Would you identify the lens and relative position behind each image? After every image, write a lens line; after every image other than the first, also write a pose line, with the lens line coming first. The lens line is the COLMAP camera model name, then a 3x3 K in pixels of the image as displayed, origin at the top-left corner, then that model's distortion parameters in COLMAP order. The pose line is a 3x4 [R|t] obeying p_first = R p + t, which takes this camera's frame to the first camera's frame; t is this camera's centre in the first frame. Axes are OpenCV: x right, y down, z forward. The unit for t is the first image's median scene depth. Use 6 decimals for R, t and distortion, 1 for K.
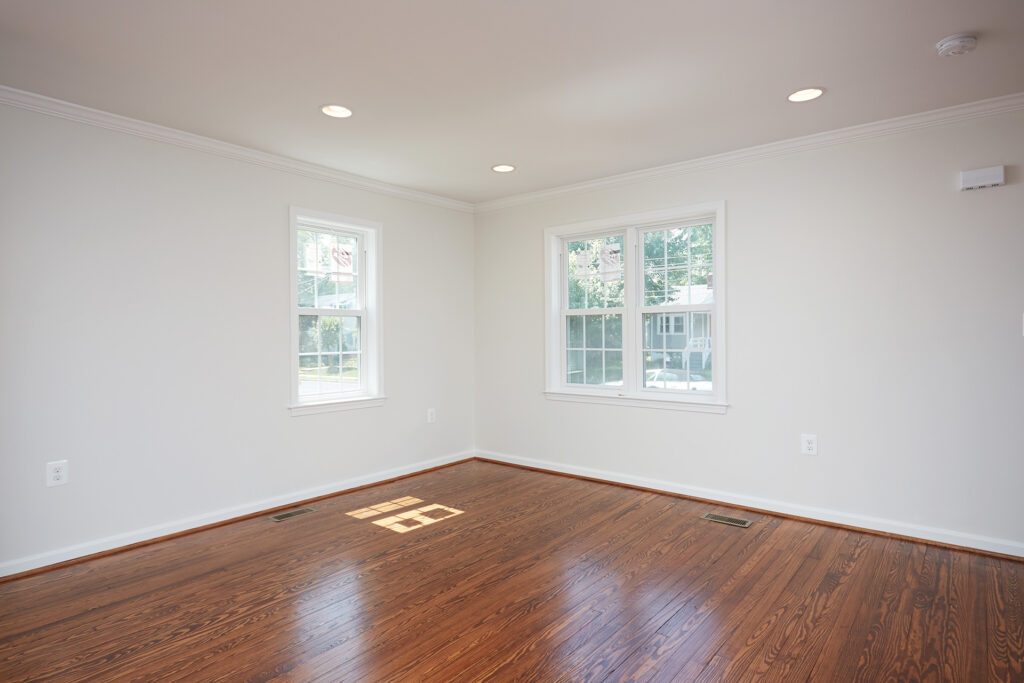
lens RADIAL K [[557.5, 0, 515.8], [0, 557.5, 343.2], [0, 0, 1]] dist [0.020840, -0.006986]
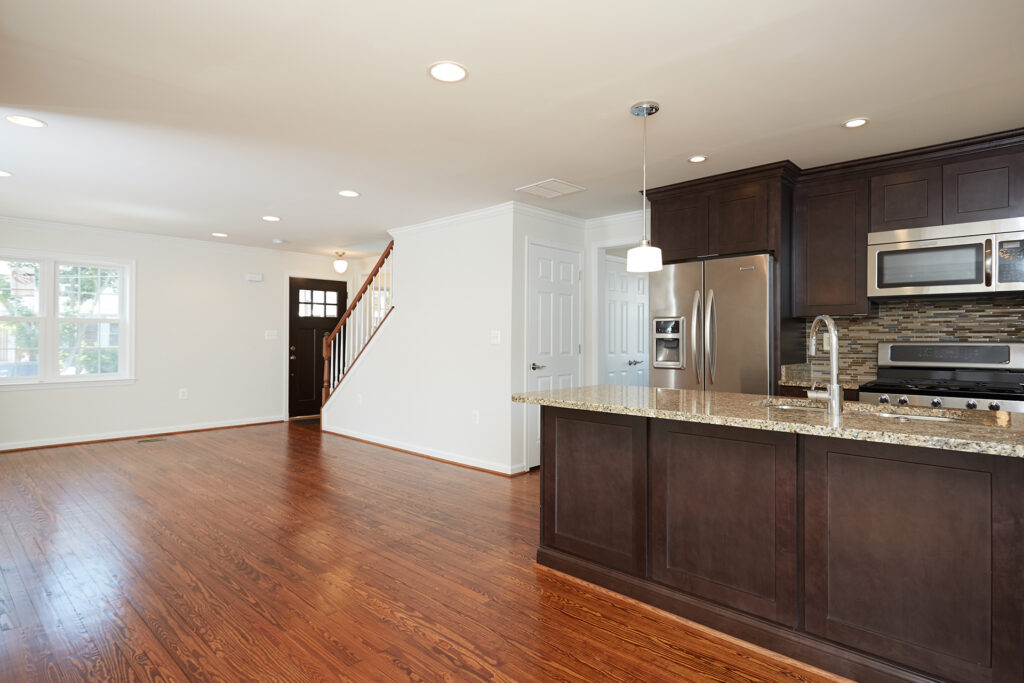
lens RADIAL K [[557.5, 0, 515.7], [0, 557.5, 335.5], [0, 0, 1]] dist [0.020840, -0.006986]
pose [[0.078570, 0.012526, 0.996830, -1.277309], [0.013046, 0.999823, -0.013591, 0.016211], [-0.996823, 0.014072, 0.078393, -0.299820]]
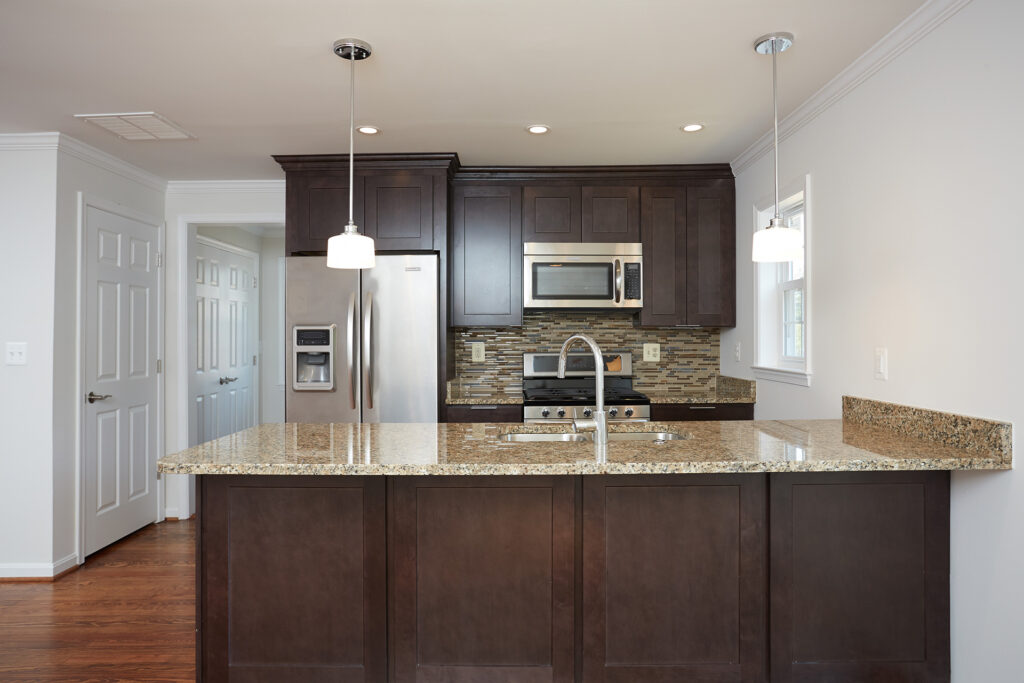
lens RADIAL K [[642.5, 0, 506.6], [0, 642.5, 331.4], [0, 0, 1]] dist [-0.039245, 0.017304]
pose [[-0.624503, 0.014527, 0.780887, -1.091354], [0.019996, 0.999797, -0.002608, -0.013307], [-0.780766, 0.013986, -0.624666, -0.128404]]
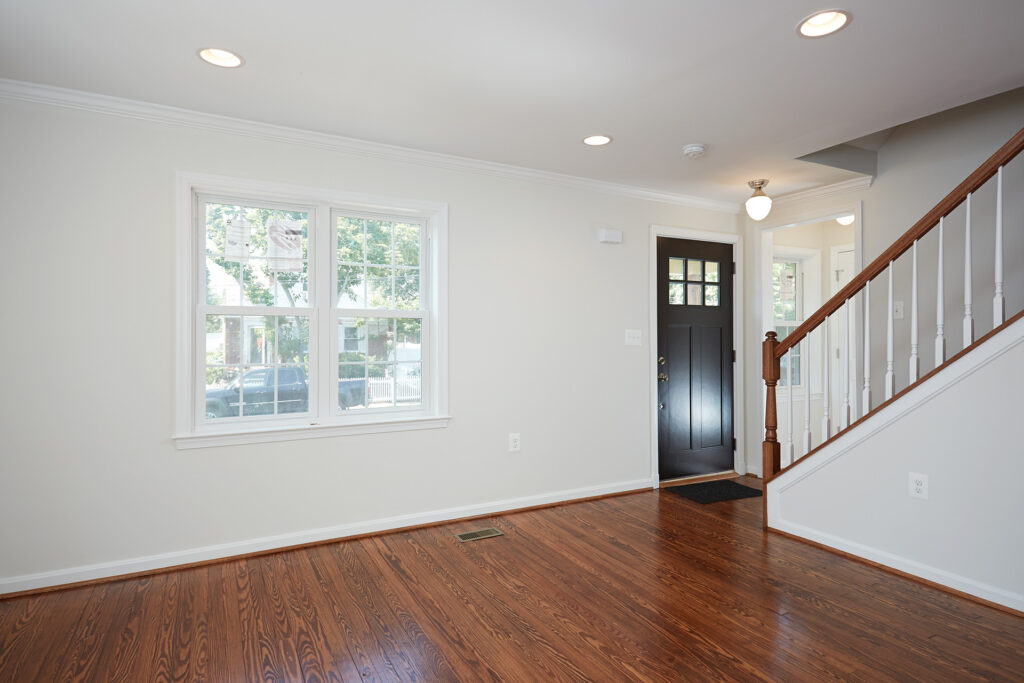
lens RADIAL K [[557.5, 0, 510.1], [0, 557.5, 338.0], [0, 0, 1]] dist [0.020840, -0.006986]
pose [[0.389991, 0.009992, 0.920764, -0.475301], [0.013831, 0.999765, -0.016708, -0.007943], [-0.920715, 0.019251, 0.389761, 0.540332]]
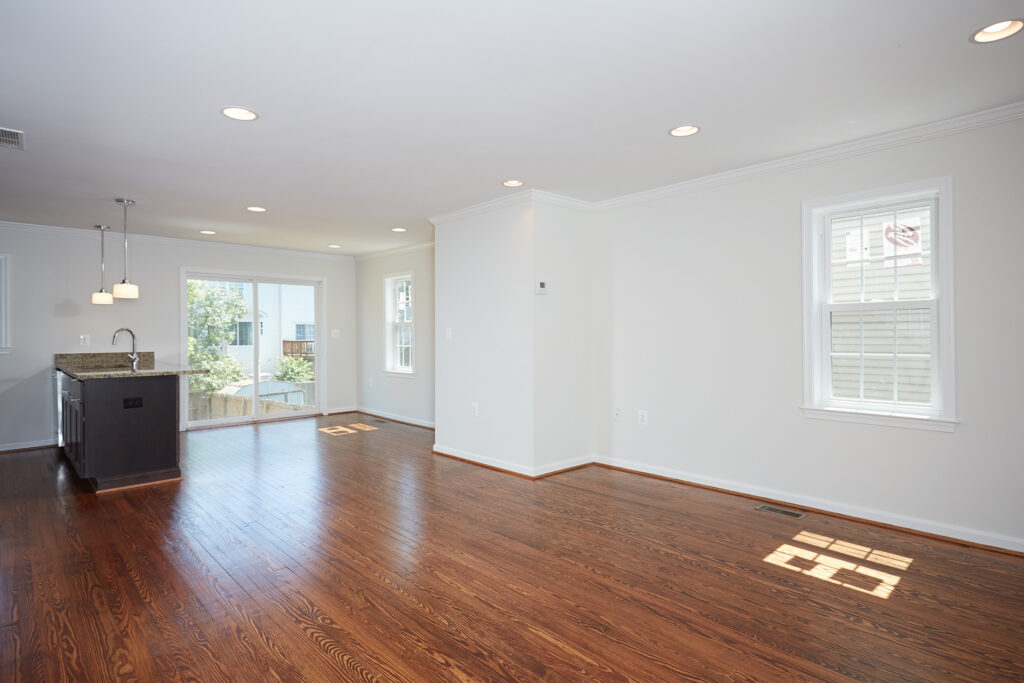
lens RADIAL K [[530.2, 0, 509.6], [0, 530.2, 339.8], [0, 0, 1]] dist [-0.004325, -0.000598]
pose [[-0.135978, 0.013519, -0.990620, 0.603444], [-0.010718, 0.999828, 0.015116, -0.012518], [0.990654, 0.012673, -0.135810, 0.643463]]
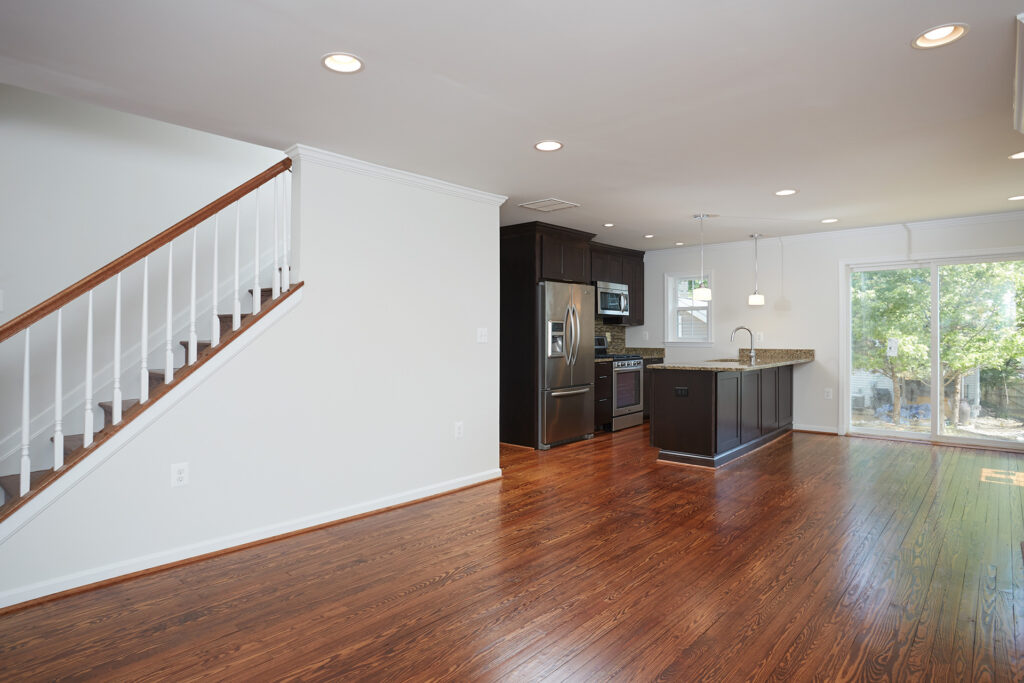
lens RADIAL K [[569.5, 0, 530.5], [0, 569.5, 332.0], [0, 0, 1]] dist [-0.032386, 0.004319]
pose [[-0.999677, 0.005318, 0.024867, -0.074331], [0.005689, 0.999873, 0.014900, -0.024091], [-0.024785, 0.015036, -0.999580, 1.113765]]
